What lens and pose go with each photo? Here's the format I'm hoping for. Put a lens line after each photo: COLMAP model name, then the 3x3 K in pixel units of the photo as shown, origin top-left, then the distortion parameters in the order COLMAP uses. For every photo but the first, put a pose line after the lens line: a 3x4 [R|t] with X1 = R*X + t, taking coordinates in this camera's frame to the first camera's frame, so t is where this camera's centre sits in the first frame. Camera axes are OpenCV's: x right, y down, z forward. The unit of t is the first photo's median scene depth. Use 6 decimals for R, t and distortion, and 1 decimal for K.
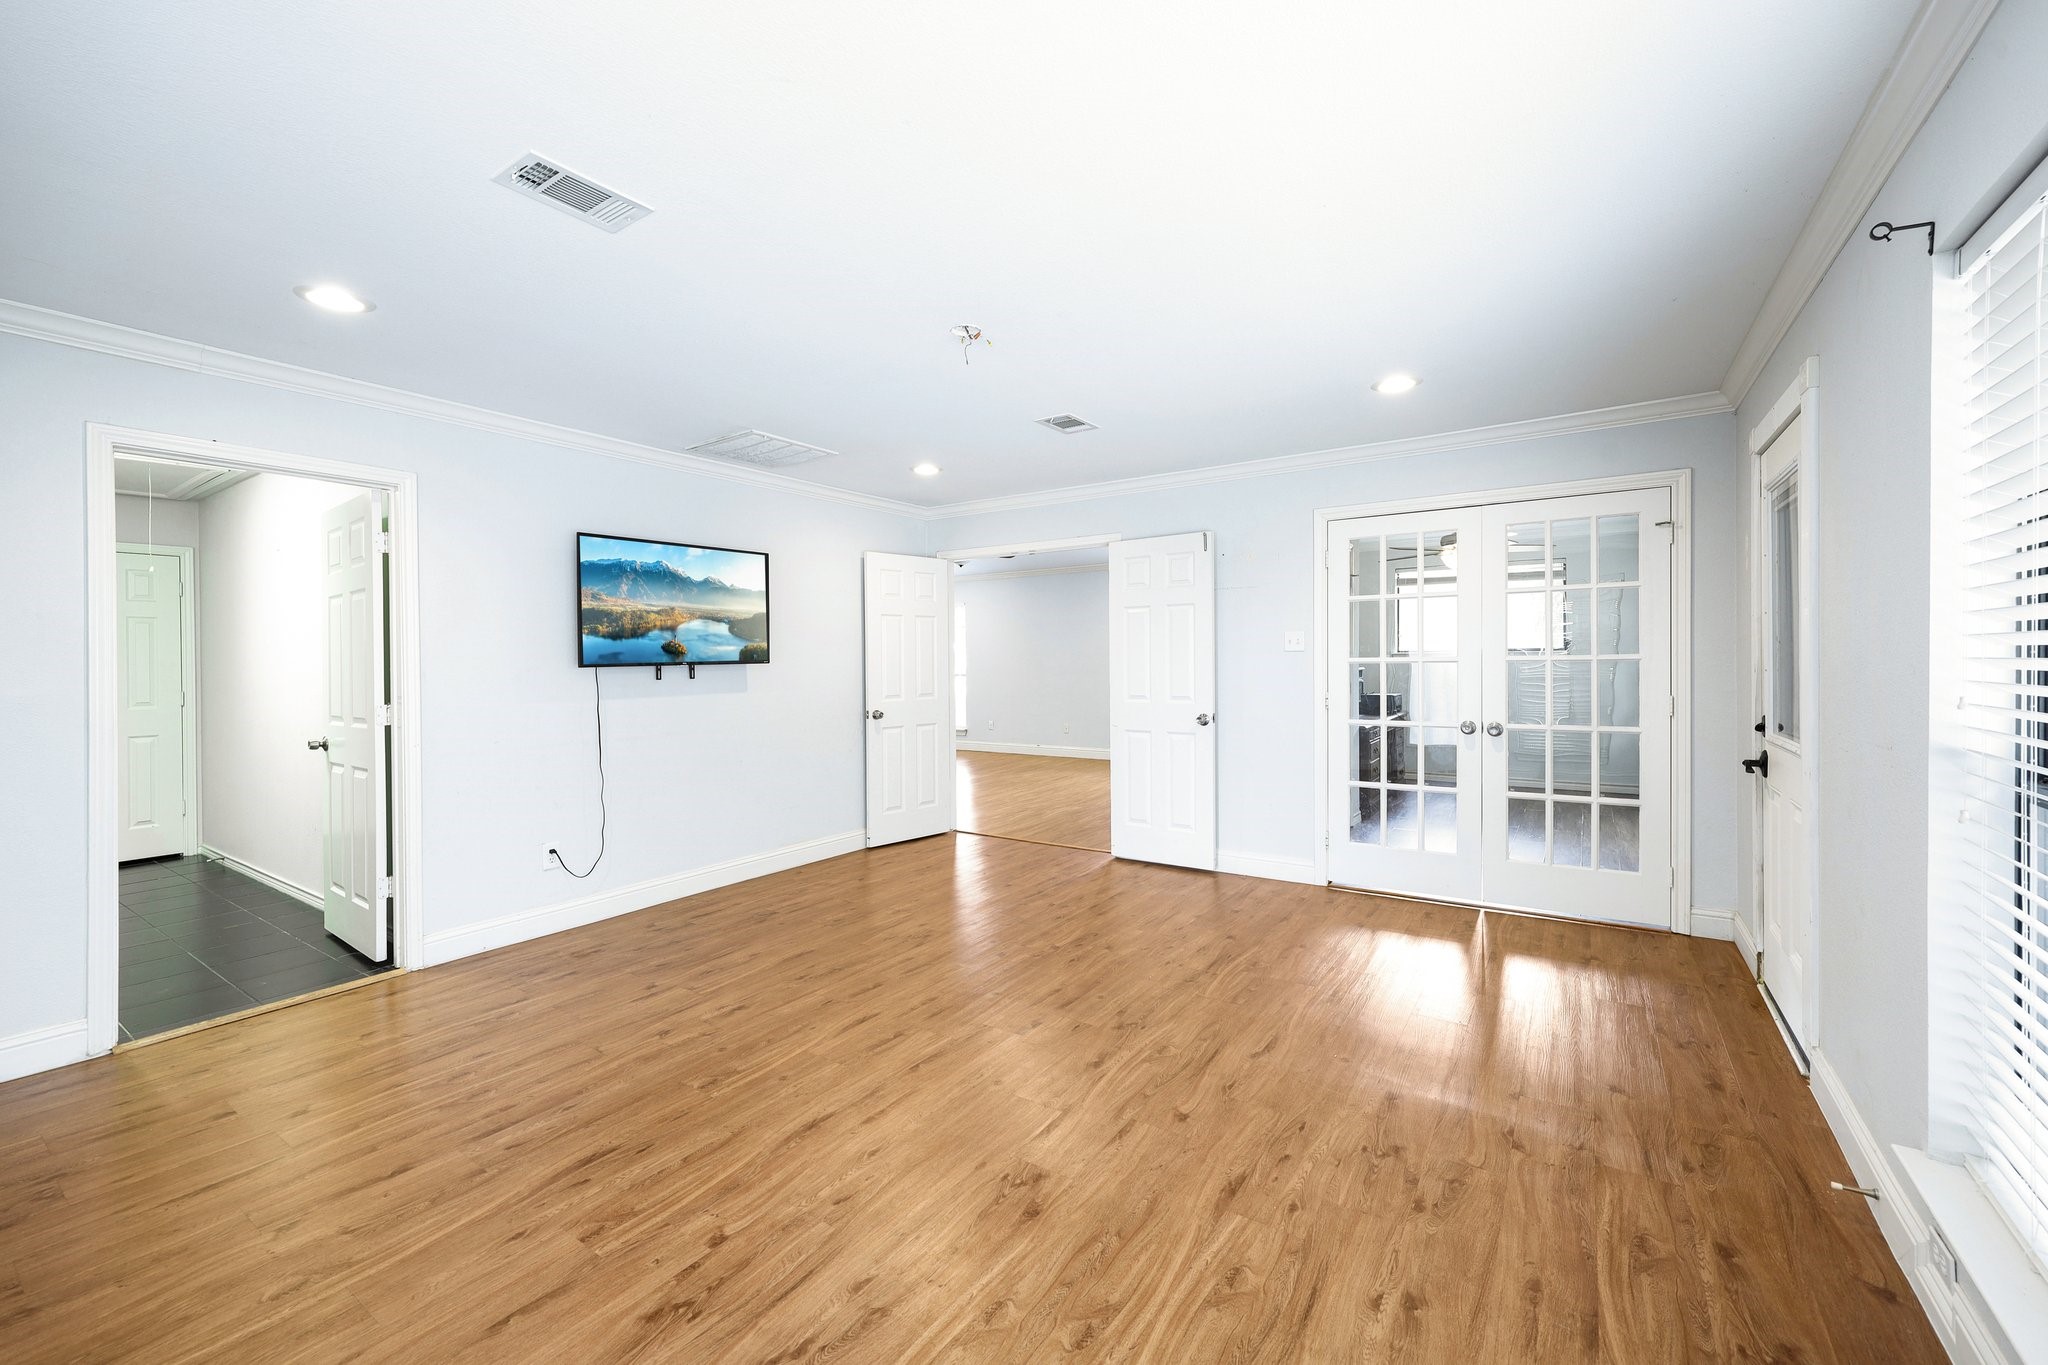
lens RADIAL K [[824.6, 0, 1035.6], [0, 824.6, 675.0], [0, 0, 1]] dist [-0.001178, 0.000055]
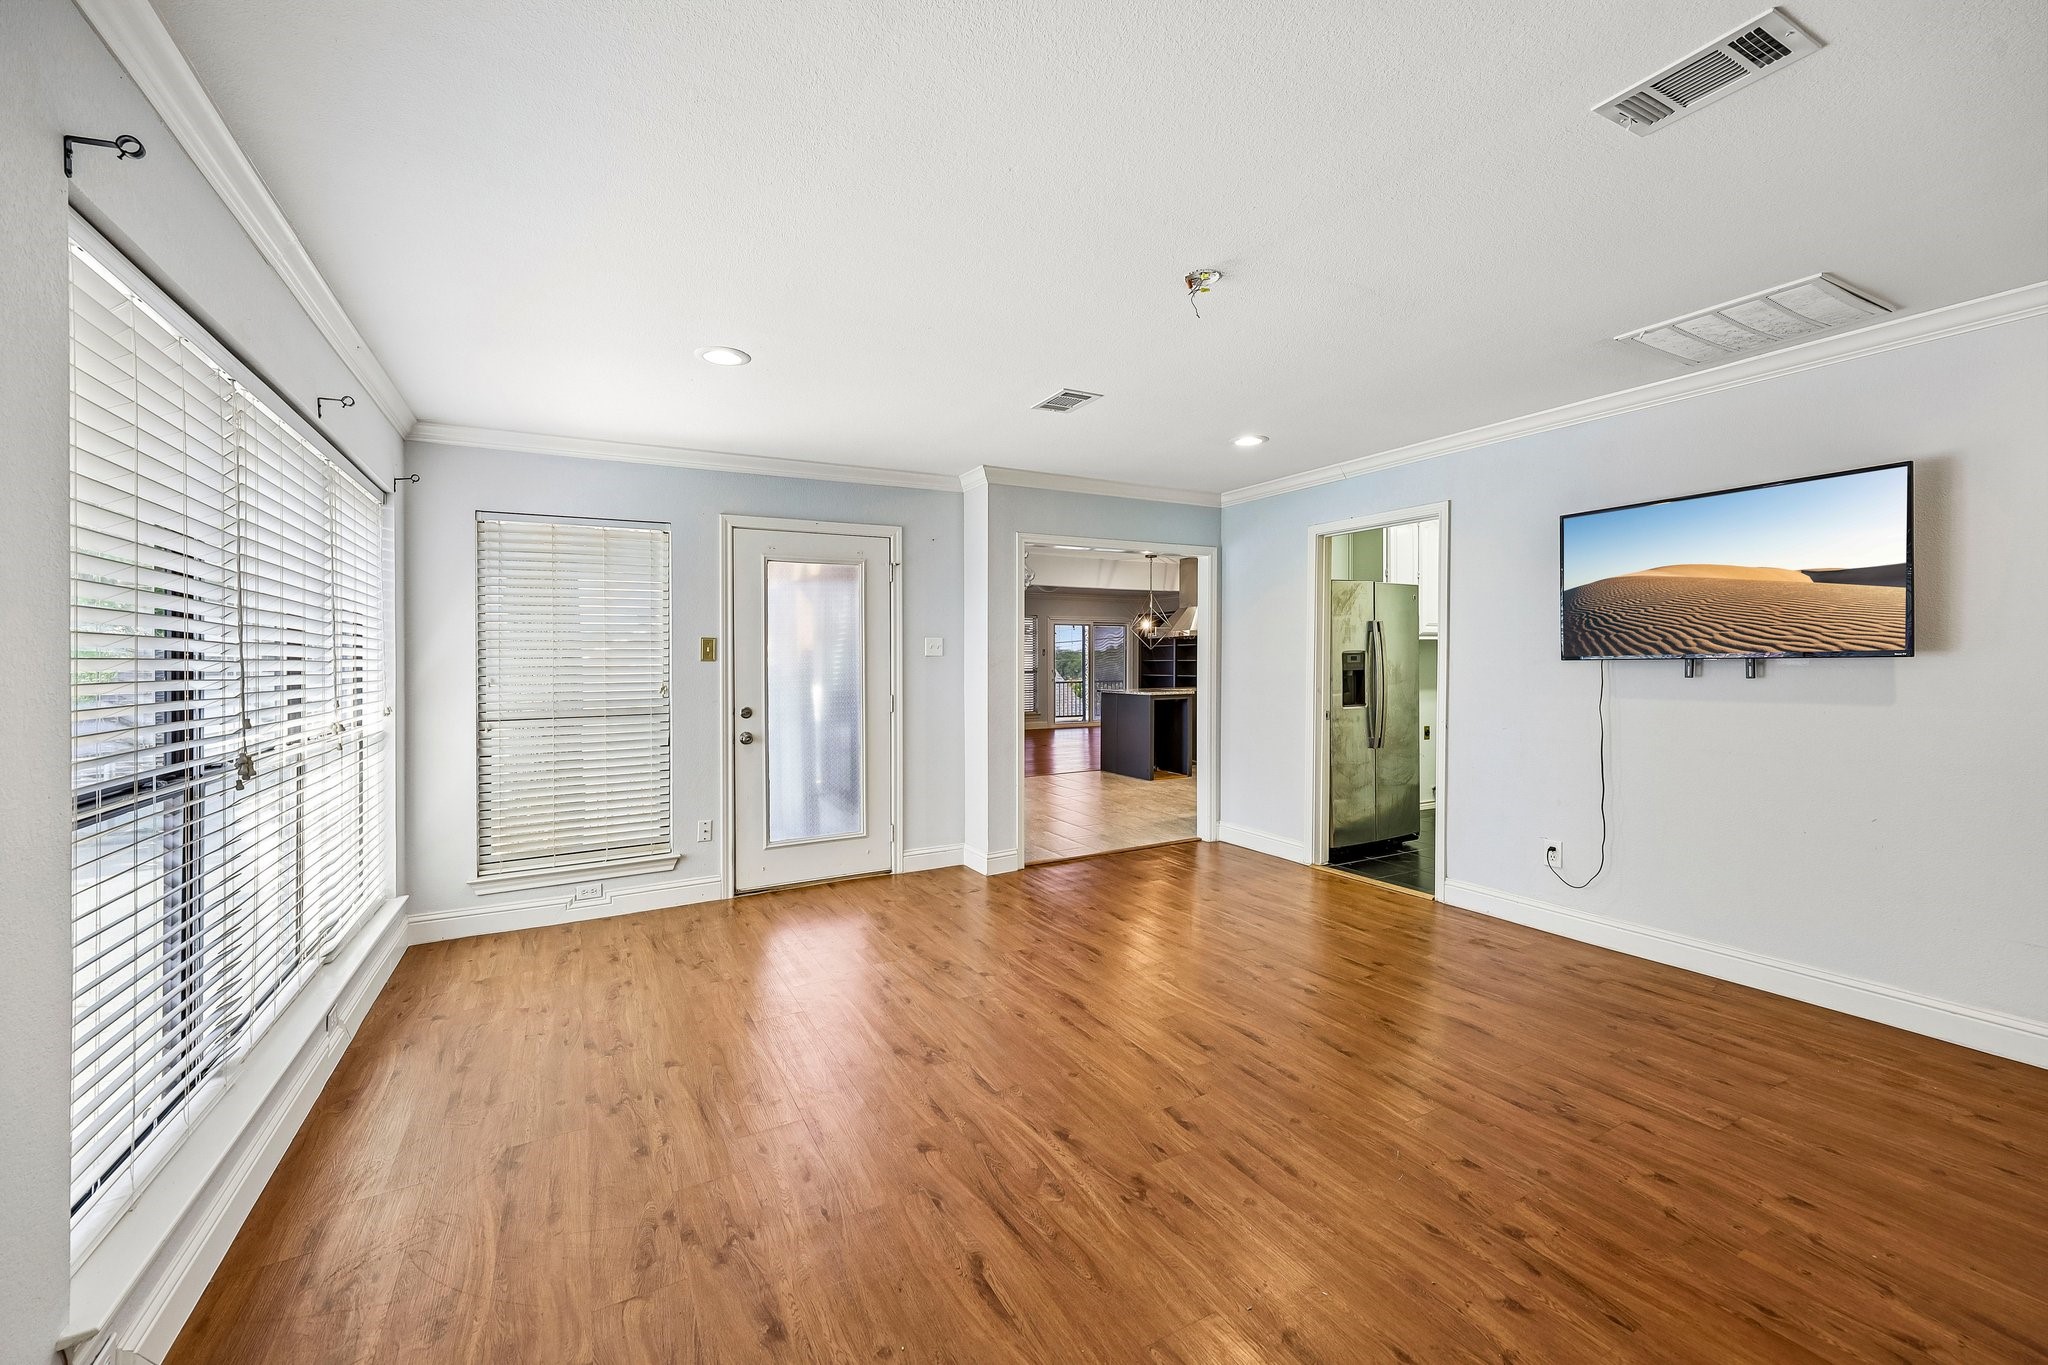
lens RADIAL K [[824.6, 0, 1033.1], [0, 824.6, 662.8], [0, 0, 1]] dist [-0.001178, 0.000055]
pose [[-0.455707, 0.018293, -0.889942, 0.766289], [-0.003155, 0.999749, 0.022165, -0.034784], [0.890124, 0.012908, -0.455535, 1.234659]]
